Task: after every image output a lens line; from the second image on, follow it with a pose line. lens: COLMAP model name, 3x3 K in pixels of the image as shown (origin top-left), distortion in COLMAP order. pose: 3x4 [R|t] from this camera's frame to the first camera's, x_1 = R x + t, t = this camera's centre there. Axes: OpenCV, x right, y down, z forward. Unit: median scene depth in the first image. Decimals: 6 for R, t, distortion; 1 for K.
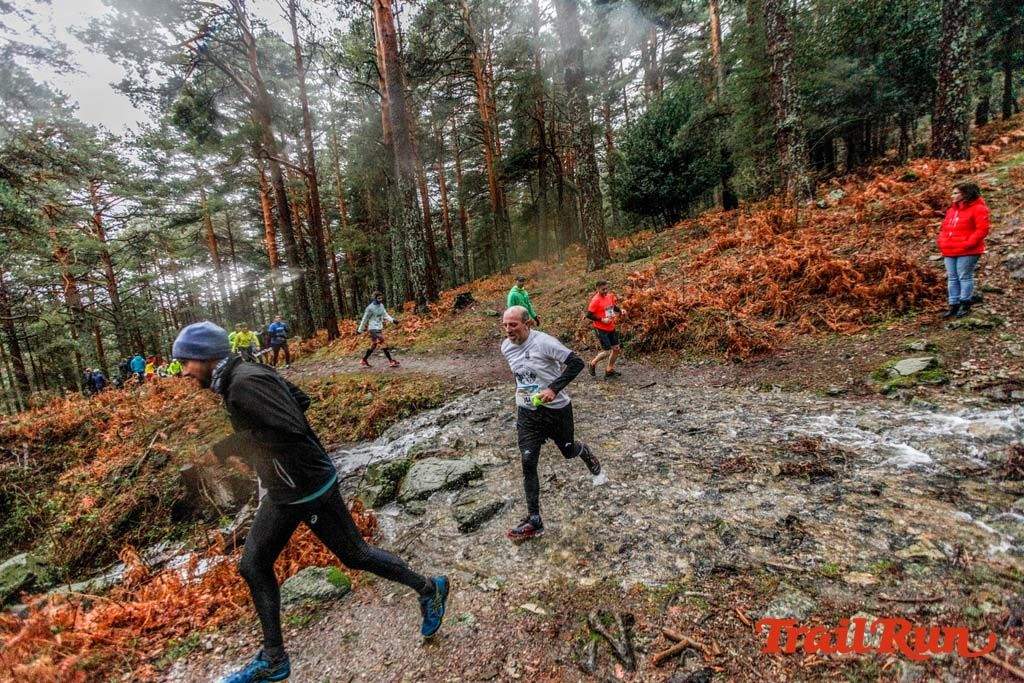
lens RADIAL K [[491.6, 0, 501.1], [0, 491.6, 344.8], [0, 0, 1]] dist [-0.041731, 0.028697]
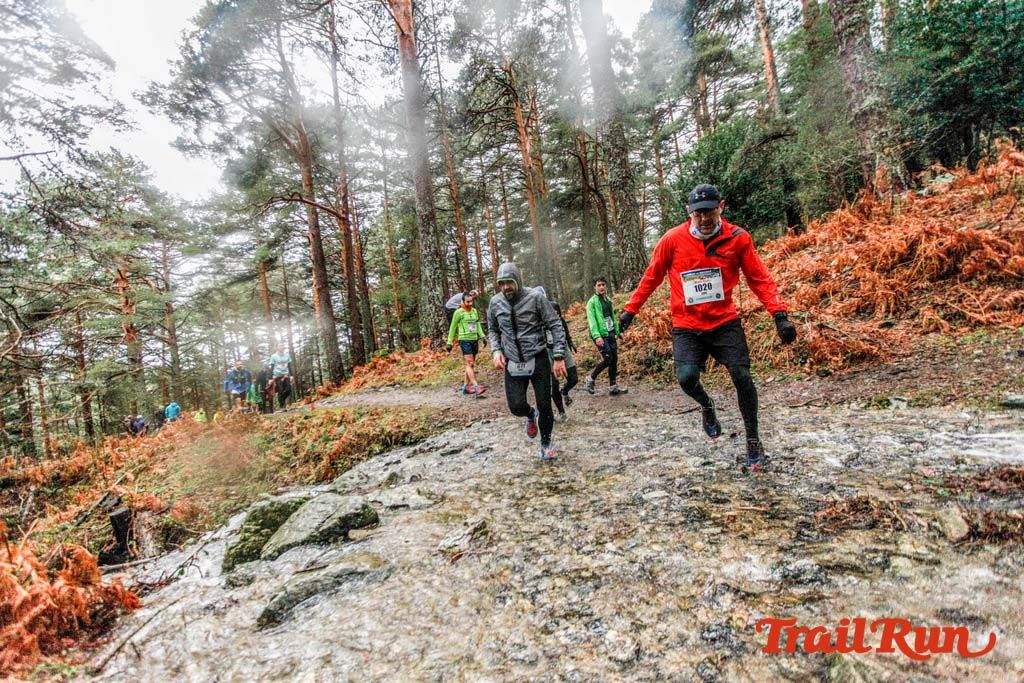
lens RADIAL K [[492.0, 0, 501.4], [0, 492.0, 344.8], [0, 0, 1]] dist [-0.038303, 0.026845]
pose [[0.992891, -0.006787, -0.118832, 0.095088], [-0.008480, 0.991802, -0.127501, 0.069325], [0.118724, 0.127602, 0.984694, 0.222251]]
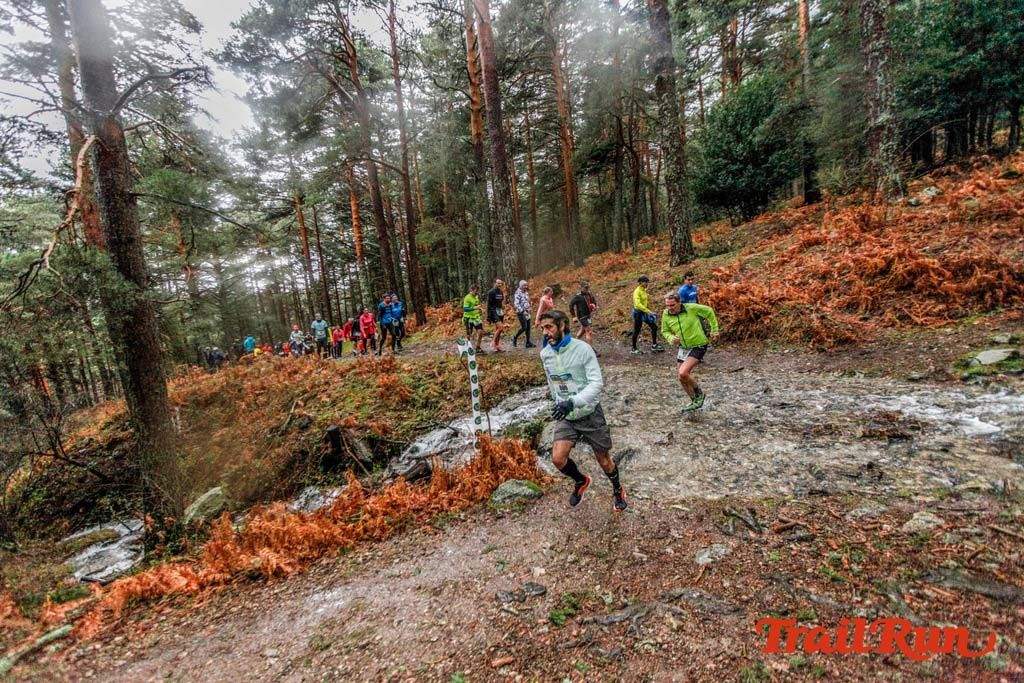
lens RADIAL K [[491.6, 0, 501.1], [0, 491.6, 344.8], [0, 0, 1]] dist [-0.041731, 0.028697]
pose [[0.992853, 0.024114, -0.116882, -0.092009], [-0.021699, 0.999525, 0.021890, 0.010187], [0.117354, -0.019197, 0.992905, -0.150806]]
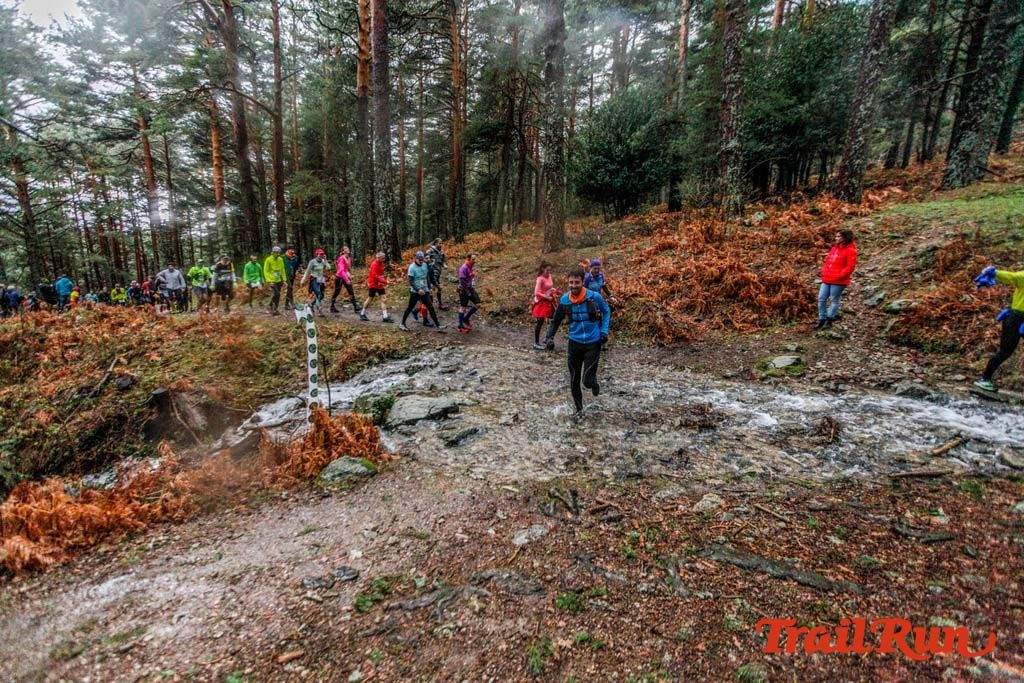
lens RADIAL K [[491.6, 0, 501.1], [0, 491.6, 344.8], [0, 0, 1]] dist [-0.041731, 0.028697]
pose [[0.985288, 0.105774, 0.134233, -0.062951], [-0.114146, 0.991869, 0.056266, 0.007211], [-0.127190, -0.070761, 0.989351, -0.135069]]
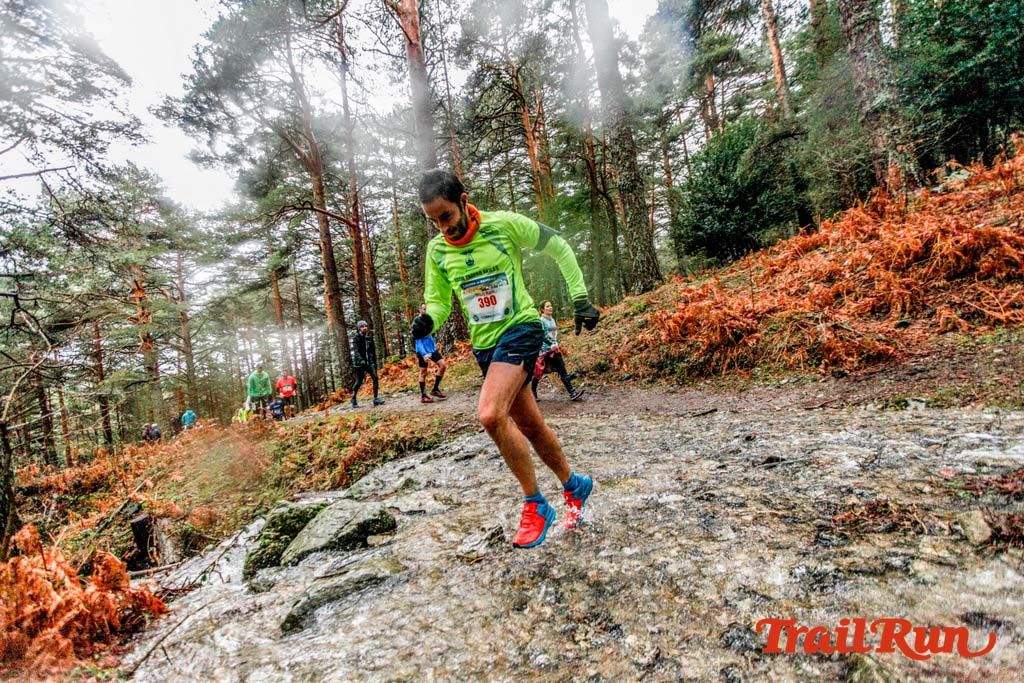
lens RADIAL K [[491.7, 0, 501.3], [0, 491.7, 345.2], [0, 0, 1]] dist [-0.038179, 0.026305]
pose [[0.989975, -0.021179, -0.139643, 0.093163], [0.002207, 0.990892, -0.134639, 0.068099], [0.141222, 0.132981, 0.981006, 0.218776]]
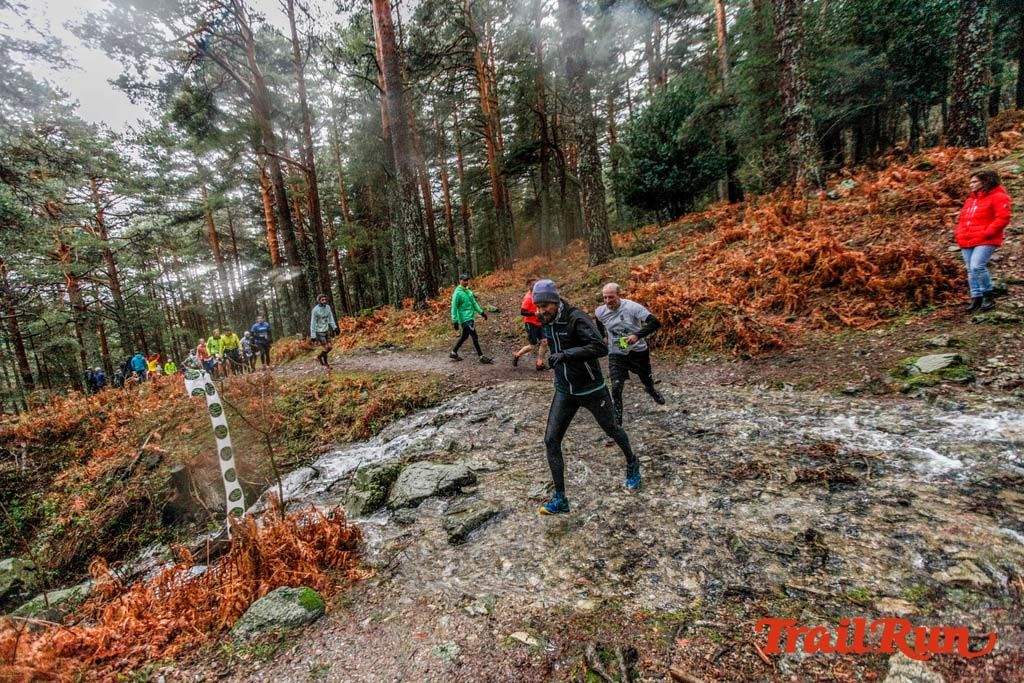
lens RADIAL K [[491.2, 0, 501.0], [0, 491.2, 344.0], [0, 0, 1]] dist [-0.041972, 0.027163]
pose [[0.999953, -0.004097, -0.008741, 0.009991], [0.004146, 0.999976, 0.005589, -0.000943], [0.008718, -0.005625, 0.999946, 0.033604]]
